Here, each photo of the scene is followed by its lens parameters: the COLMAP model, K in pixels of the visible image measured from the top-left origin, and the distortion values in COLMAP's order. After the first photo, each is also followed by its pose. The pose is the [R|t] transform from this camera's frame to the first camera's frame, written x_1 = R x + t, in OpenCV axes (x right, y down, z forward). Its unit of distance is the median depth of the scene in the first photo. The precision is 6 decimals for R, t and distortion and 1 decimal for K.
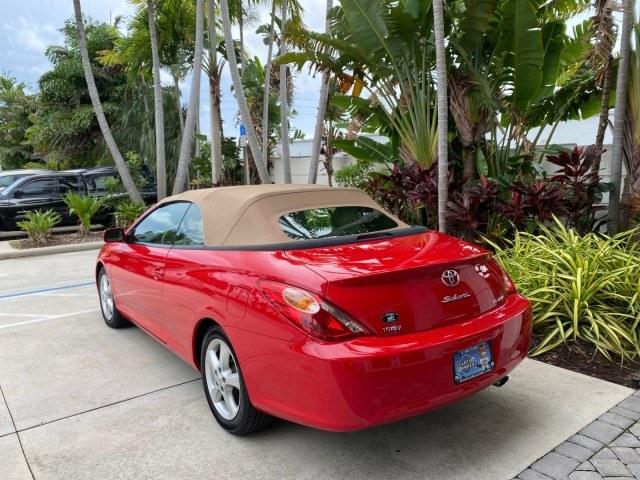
lens RADIAL K [[490.1, 0, 318.3], [0, 490.1, 238.8], [0, 0, 1]] dist [0.009231, -0.007721]
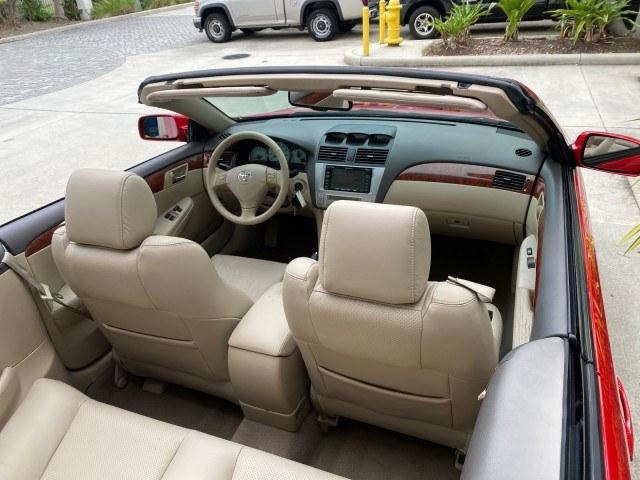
lens RADIAL K [[490.9, 0, 320.0], [0, 490.9, 240.0], [0, 0, 1]] dist [0.007482, -0.001931]
pose [[0.528850, 0.405339, -0.745666, 0.083017], [-0.054940, 0.893089, 0.446512, -0.100688], [0.846935, -0.195171, 0.494580, 0.610400]]
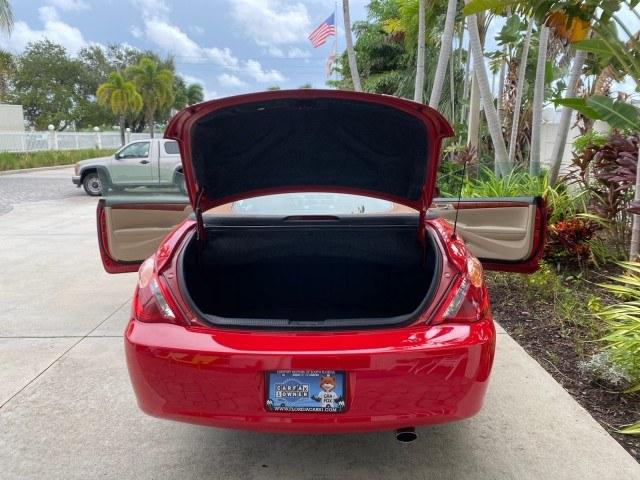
lens RADIAL K [[490.6, 0, 318.4], [0, 490.6, 241.8], [0, 0, 1]] dist [0.008979, 0.000061]
pose [[0.793537, 0.136561, -0.593001, 0.307803], [-0.092825, 0.990254, 0.103828, -0.026130], [0.601400, -0.027347, 0.798480, 0.163263]]
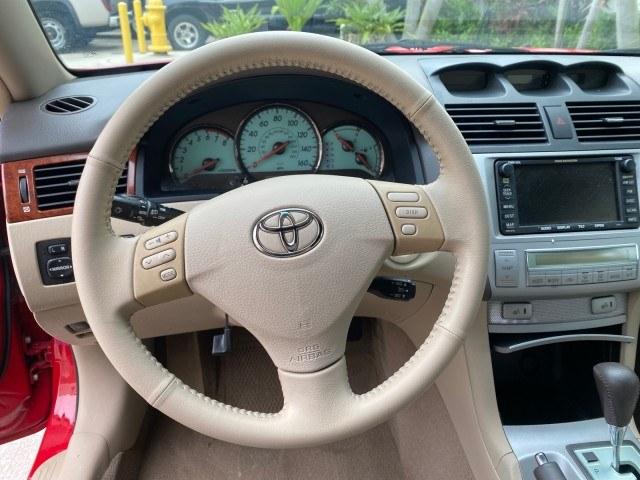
lens RADIAL K [[500.7, 0, 318.4], [0, 500.7, 241.1], [0, 0, 1]] dist [0.000669, 0.000163]
pose [[0.870785, 0.249859, -0.423443, -0.162486], [-0.097264, 0.931767, 0.349786, -0.016132], [0.481947, -0.263403, 0.835671, 0.677375]]
